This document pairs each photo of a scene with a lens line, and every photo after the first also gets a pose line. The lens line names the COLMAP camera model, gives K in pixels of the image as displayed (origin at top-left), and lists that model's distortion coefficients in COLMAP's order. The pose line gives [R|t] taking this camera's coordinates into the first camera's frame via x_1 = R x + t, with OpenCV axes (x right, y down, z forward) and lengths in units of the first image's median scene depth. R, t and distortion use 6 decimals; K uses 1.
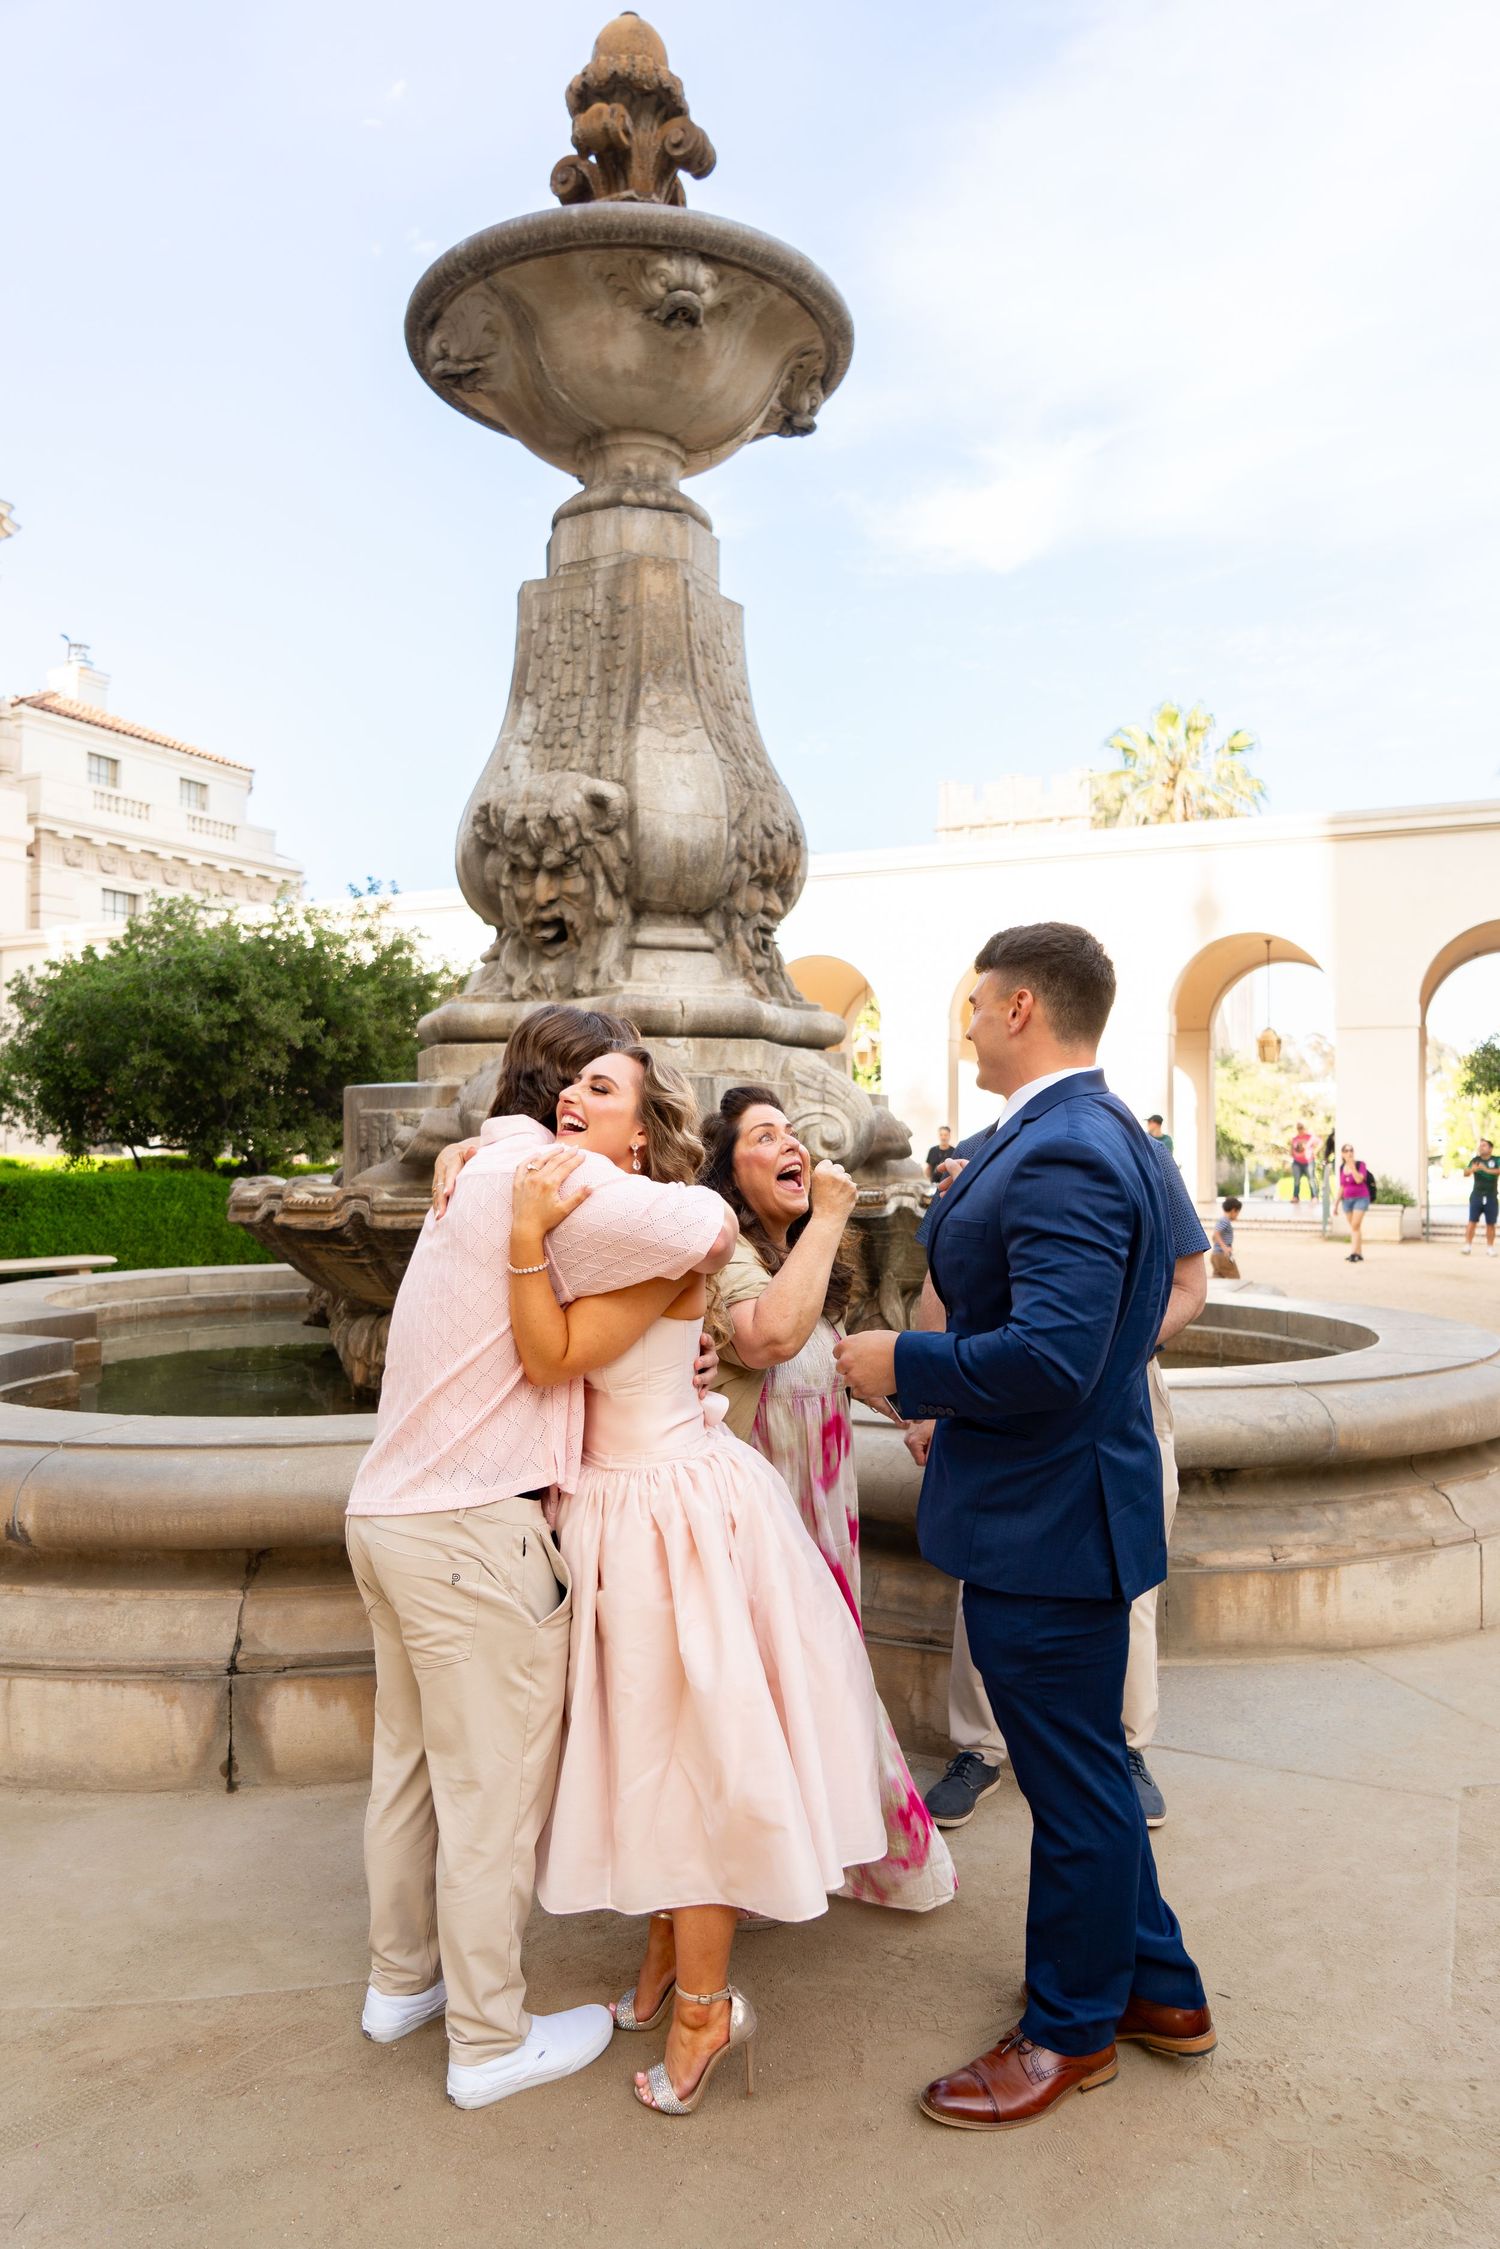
lens RADIAL K [[1529.1, 0, 737.7], [0, 1529.1, 1115.3], [0, 0, 1]] dist [-0.023537, 0.005582]
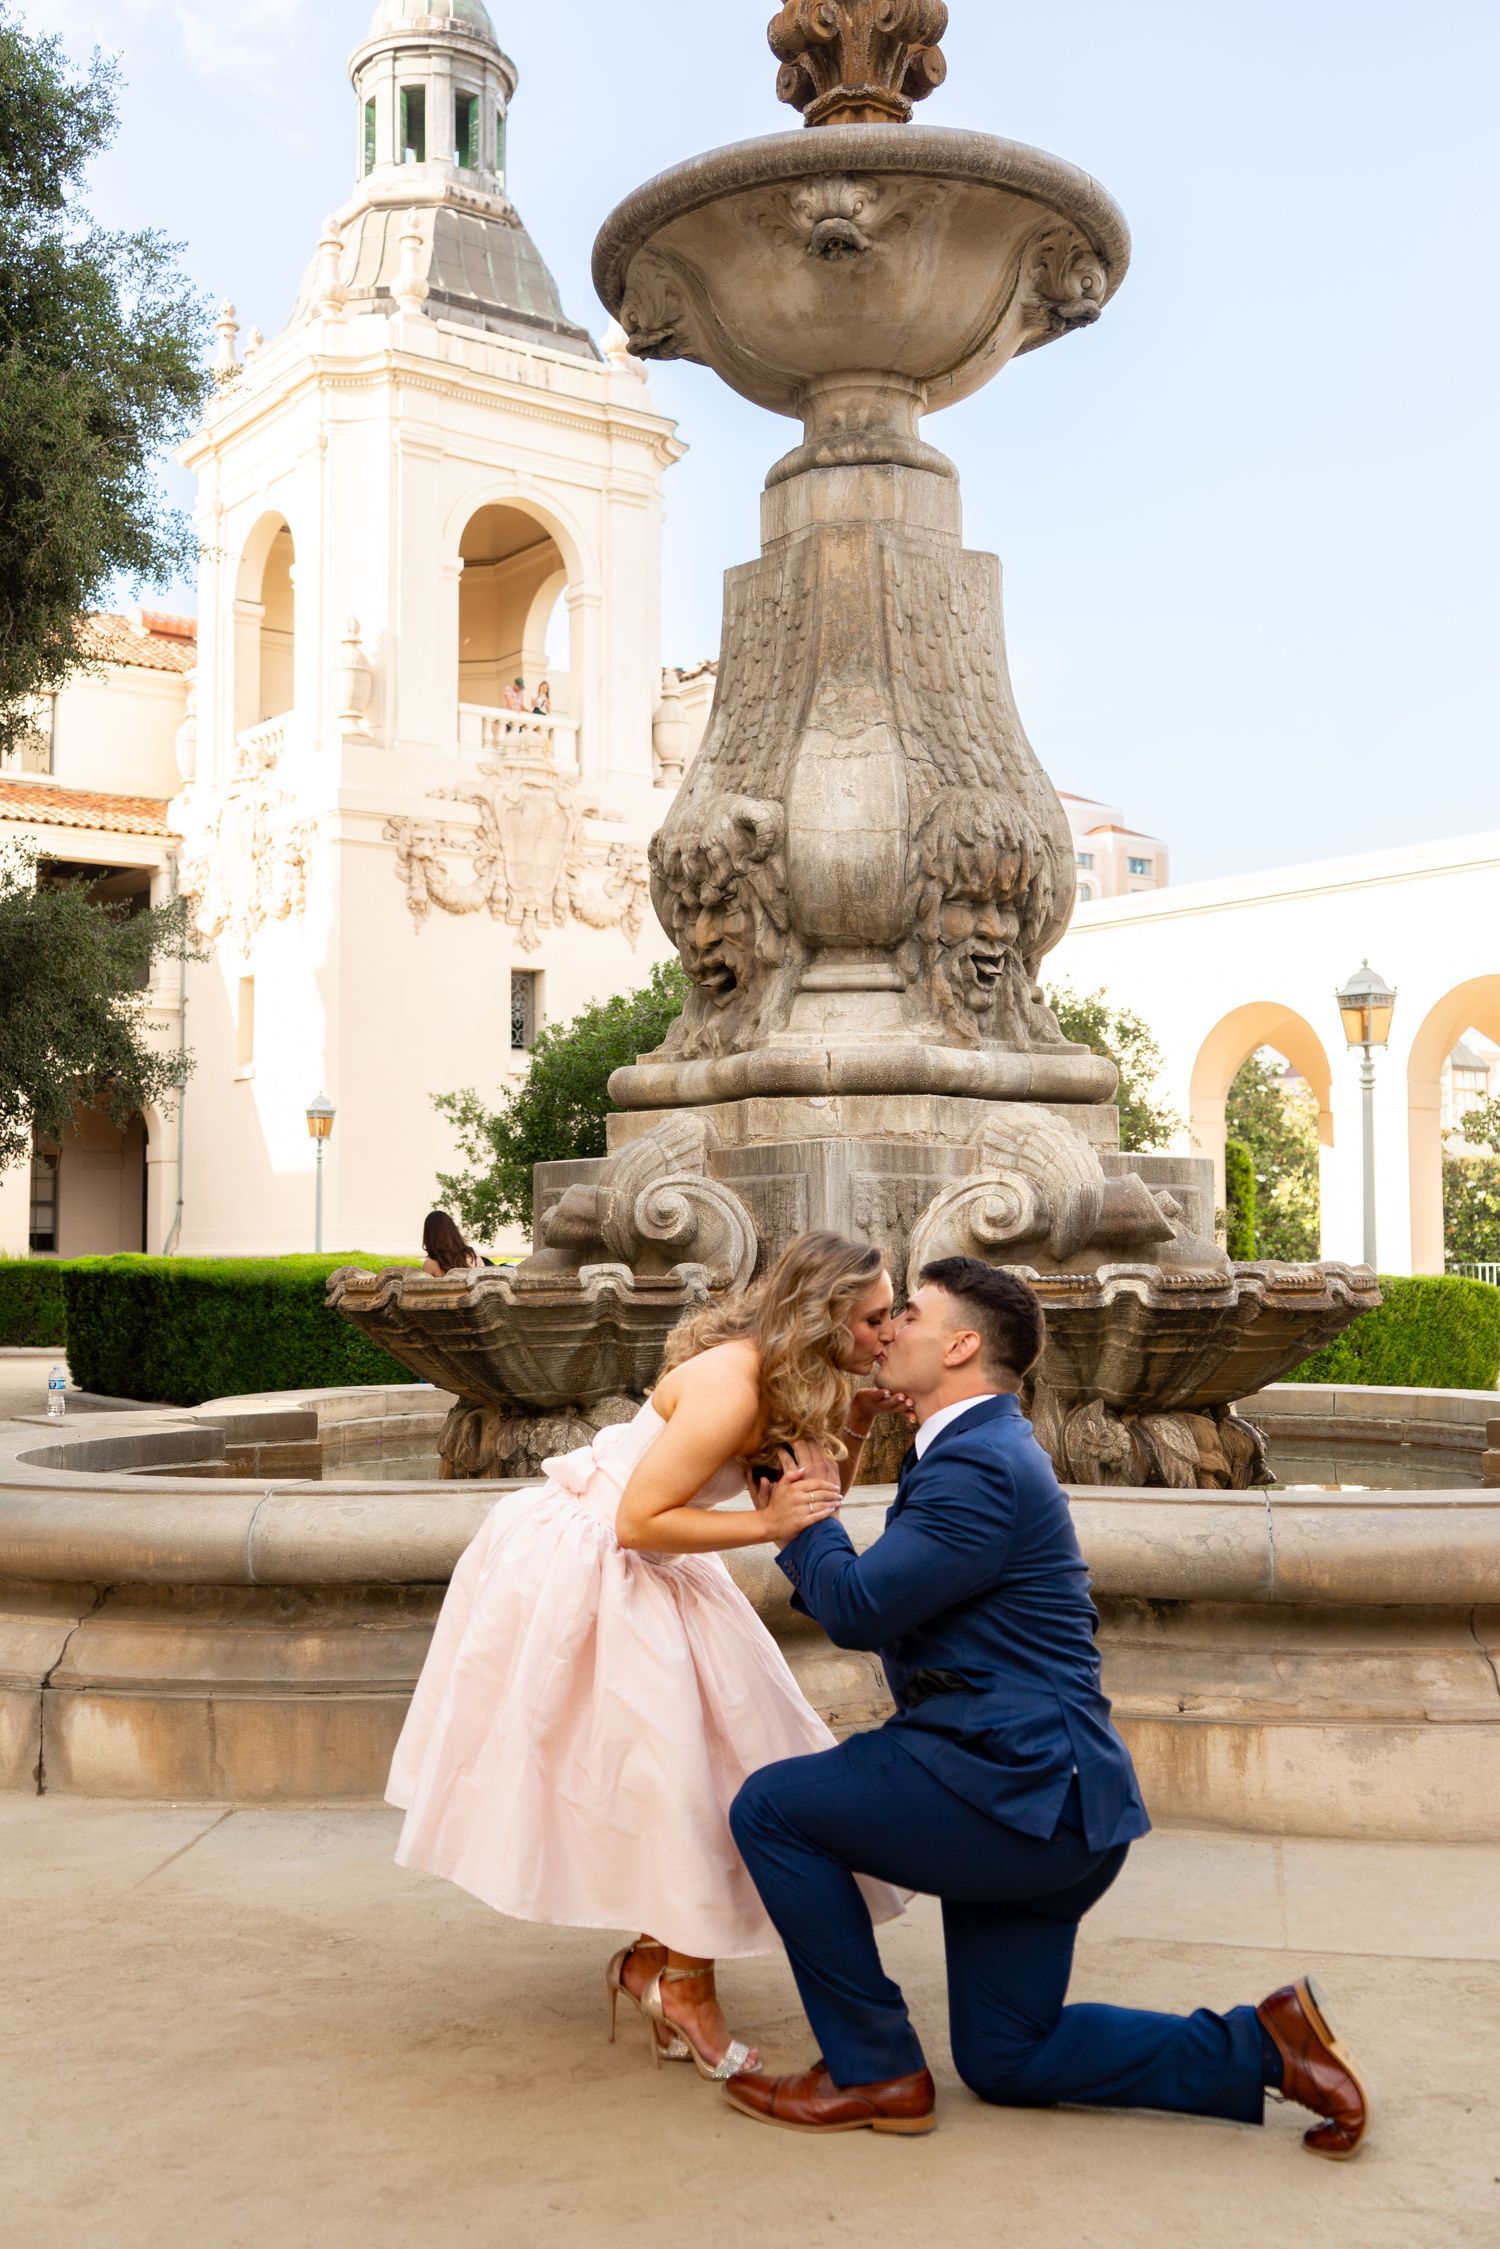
lens RADIAL K [[2317.2, 0, 705.7], [0, 2317.2, 1092.8], [0, 0, 1]] dist [0.010488, 0.045750]
pose [[0.887592, -0.036519, -0.459180, 0.471254], [0.012486, 0.998394, -0.055268, 0.016712], [0.460461, 0.043322, 0.886622, -0.161297]]
